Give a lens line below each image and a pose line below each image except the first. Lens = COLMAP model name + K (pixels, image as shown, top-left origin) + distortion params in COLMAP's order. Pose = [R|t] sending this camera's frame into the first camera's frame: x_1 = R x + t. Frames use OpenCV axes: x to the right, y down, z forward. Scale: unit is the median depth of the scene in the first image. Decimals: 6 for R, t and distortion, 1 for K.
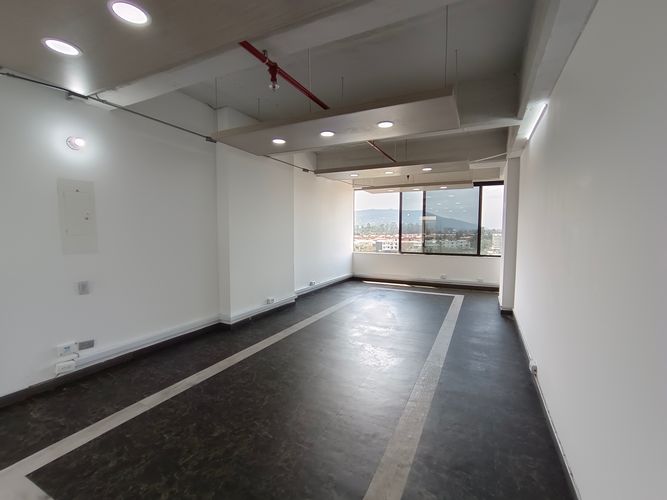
lens RADIAL K [[306.3, 0, 339.4], [0, 306.3, 243.4], [0, 0, 1]] dist [-0.008618, 0.011901]
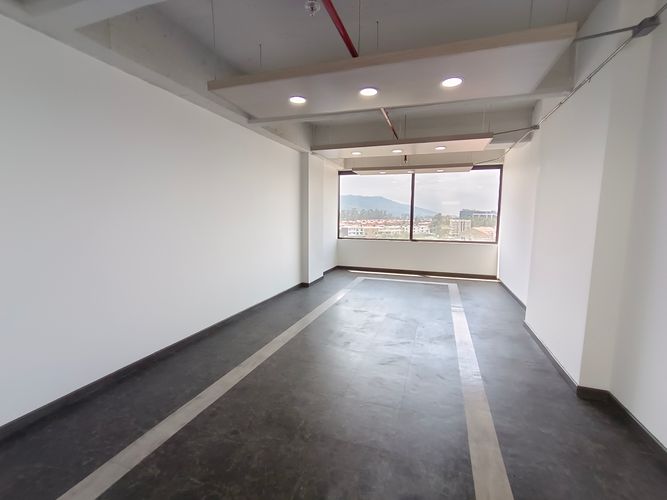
lens RADIAL K [[306.3, 0, 328.8], [0, 306.3, 250.3], [0, 0, 1]] dist [-0.008618, 0.011901]
pose [[0.979787, -0.016611, 0.199354, -0.188739], [0.001997, 0.997309, 0.073285, -0.007323], [-0.200035, -0.071406, 0.977183, 0.131129]]
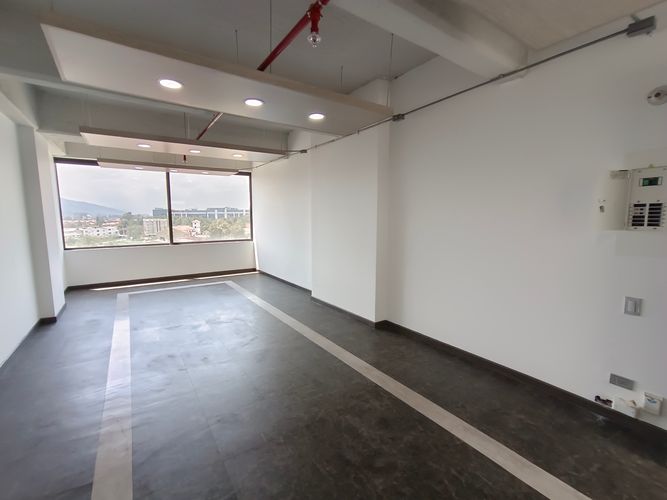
lens RADIAL K [[306.3, 0, 328.5], [0, 306.3, 250.0], [0, 0, 1]] dist [-0.008618, 0.011901]
pose [[0.428453, -0.106199, 0.897302, -0.318925], [0.041484, 0.994334, 0.097875, -0.016111], [-0.902611, -0.004711, 0.430431, 0.204681]]
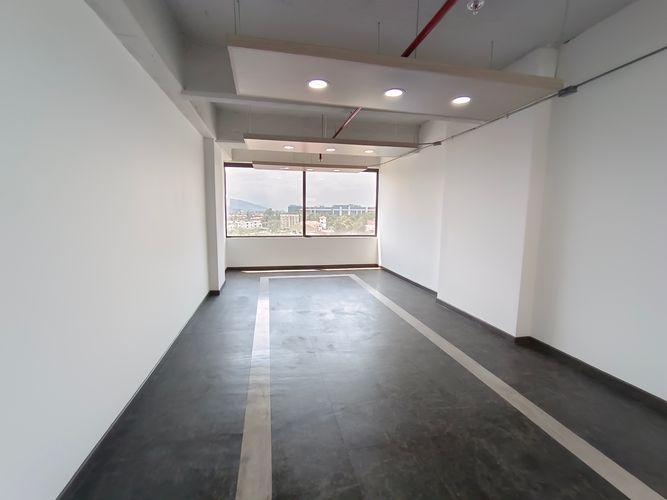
lens RADIAL K [[306.3, 0, 330.6], [0, 306.3, 250.0], [0, 0, 1]] dist [-0.008618, 0.011901]
pose [[0.733825, -0.077983, 0.674848, -0.318279], [0.019133, 0.995368, 0.094216, -0.013534], [-0.679069, -0.056226, 0.731918, 0.217770]]
